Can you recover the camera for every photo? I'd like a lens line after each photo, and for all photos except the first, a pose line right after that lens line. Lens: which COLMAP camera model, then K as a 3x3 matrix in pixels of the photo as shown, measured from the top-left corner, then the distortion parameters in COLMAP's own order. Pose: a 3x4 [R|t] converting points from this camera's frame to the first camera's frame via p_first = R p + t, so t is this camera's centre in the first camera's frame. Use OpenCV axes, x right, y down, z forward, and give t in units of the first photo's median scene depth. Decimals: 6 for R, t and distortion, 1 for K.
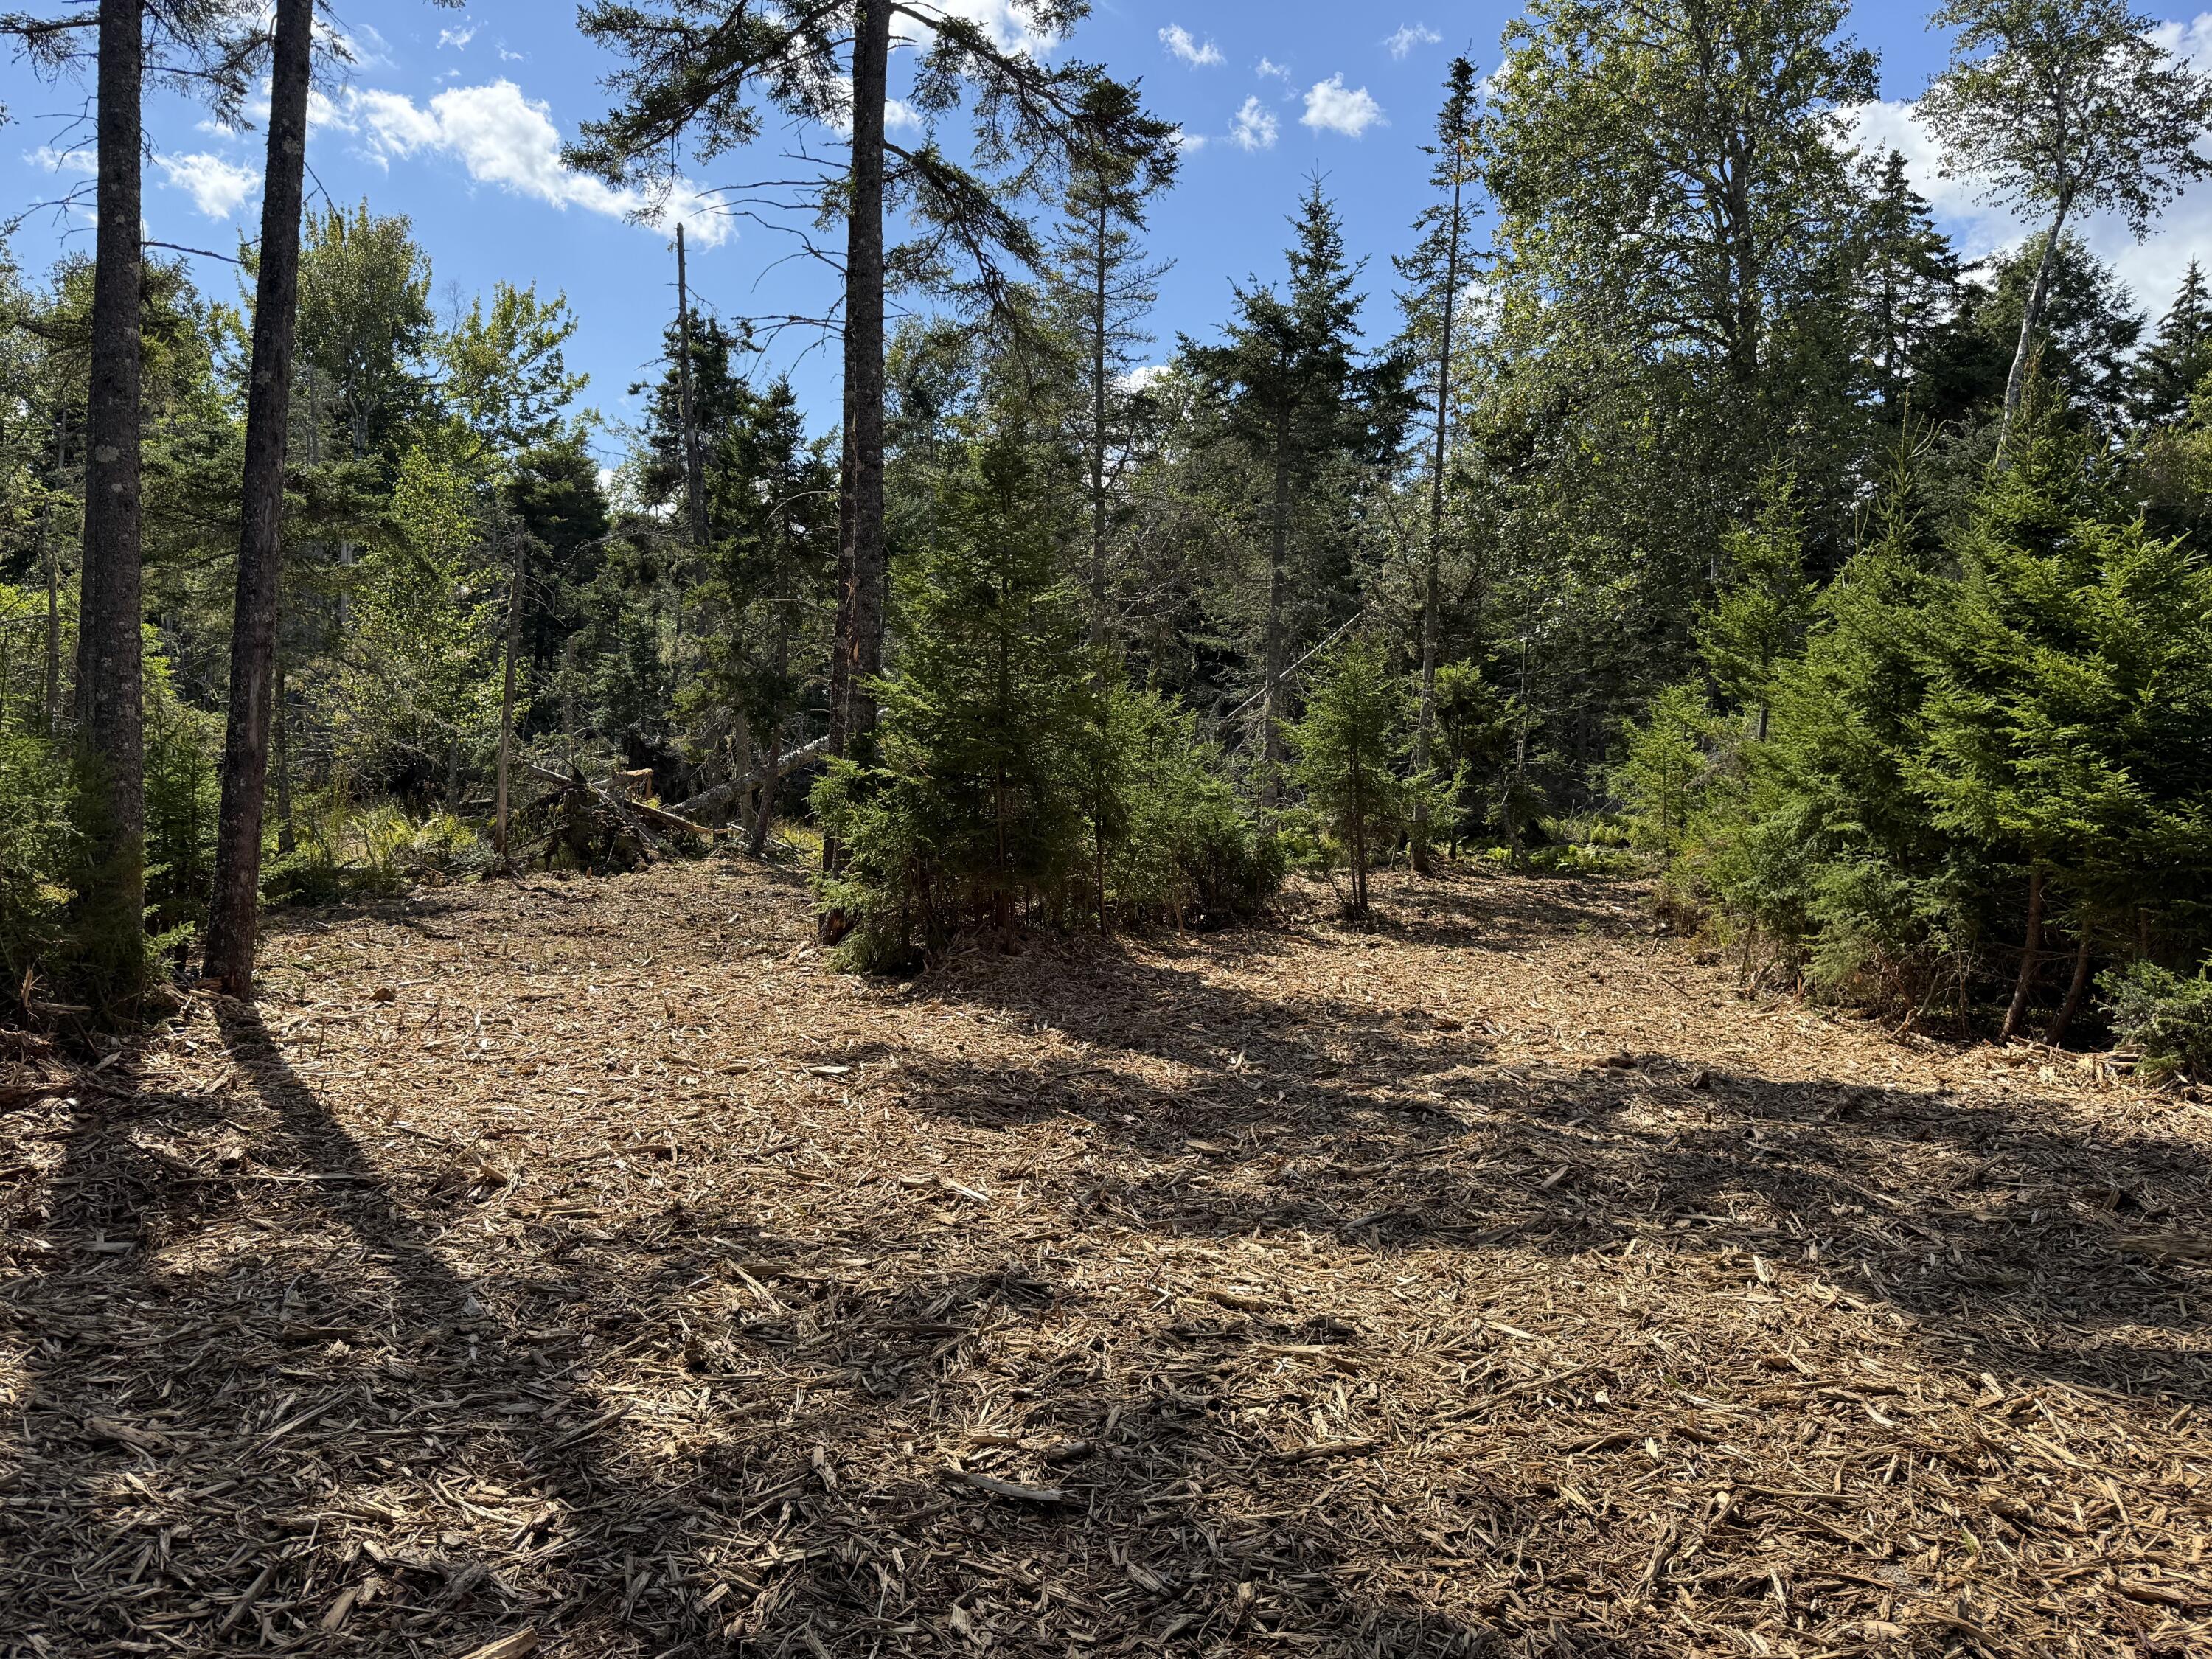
lens RADIAL K [[1510.7, 0, 1108.4], [0, 1510.7, 833.0], [0, 0, 1]] dist [0.059698, 0.000142]
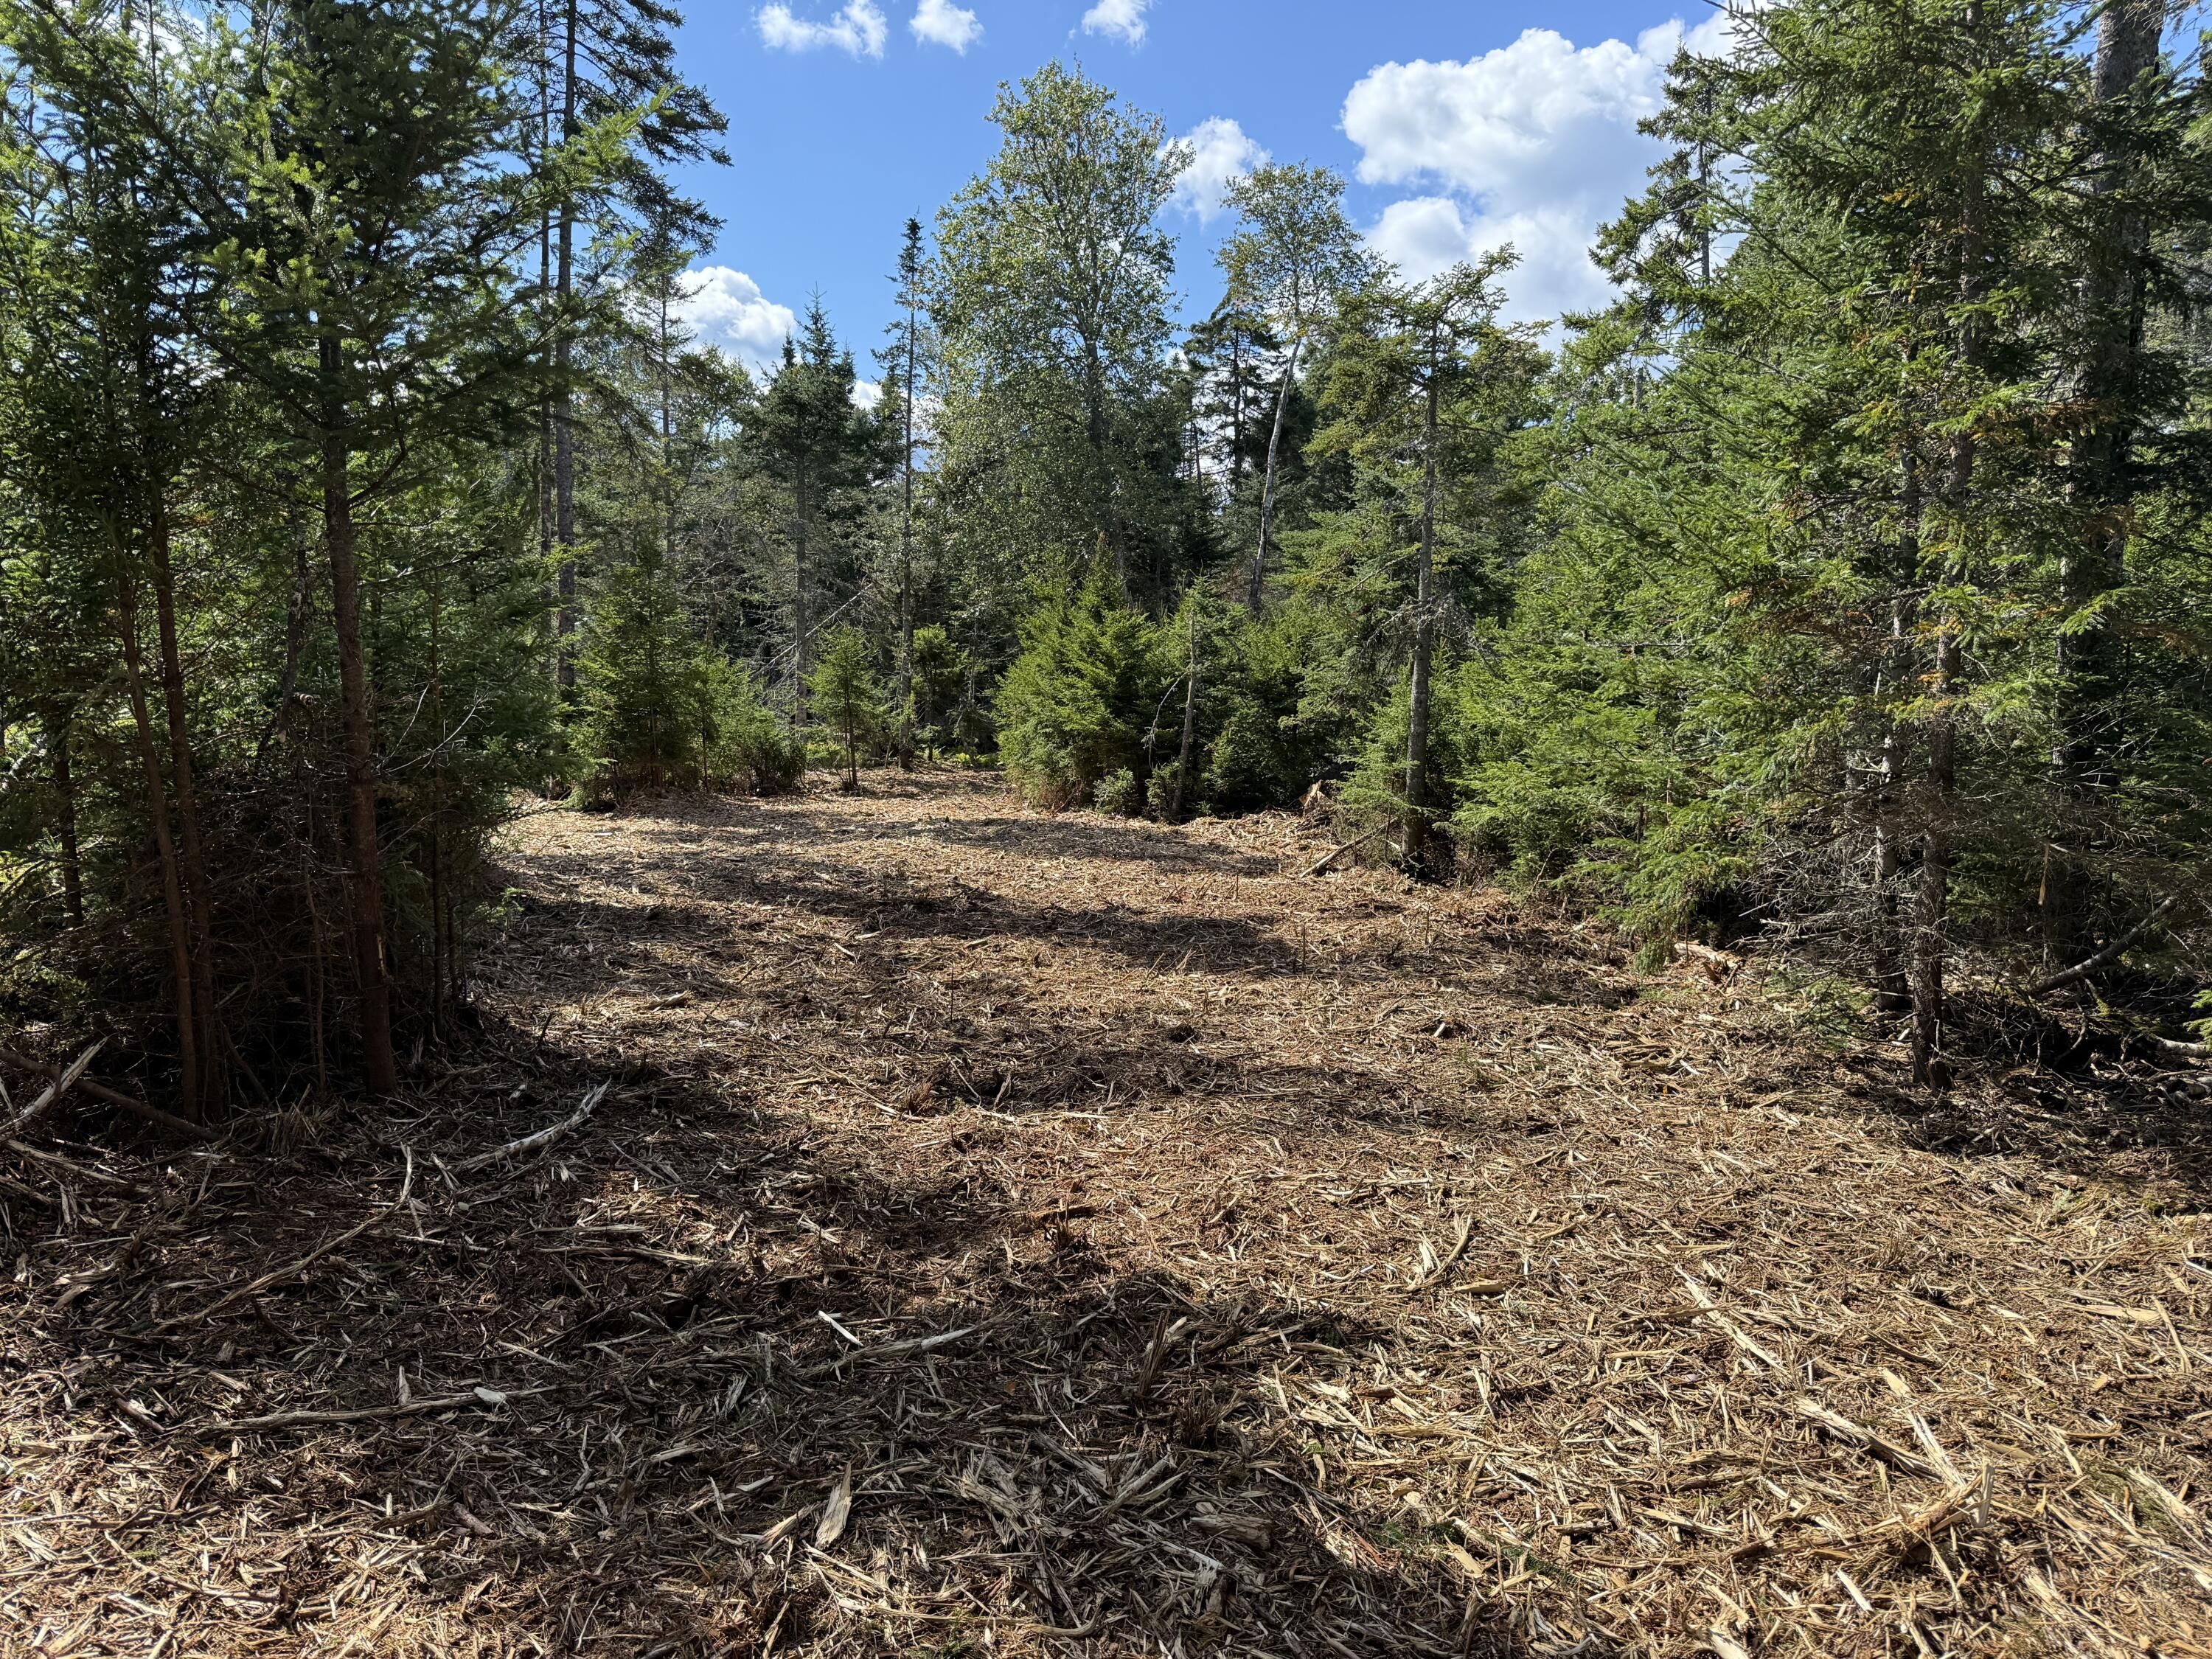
lens RADIAL K [[1510.7, 0, 1117.8], [0, 1510.7, 832.7], [0, 0, 1]] dist [0.059698, 0.000142]
pose [[0.954750, -0.036196, 0.295199, -0.039002], [0.021538, 0.998375, 0.052755, 0.014694], [-0.296629, -0.044010, 0.953978, -0.514420]]
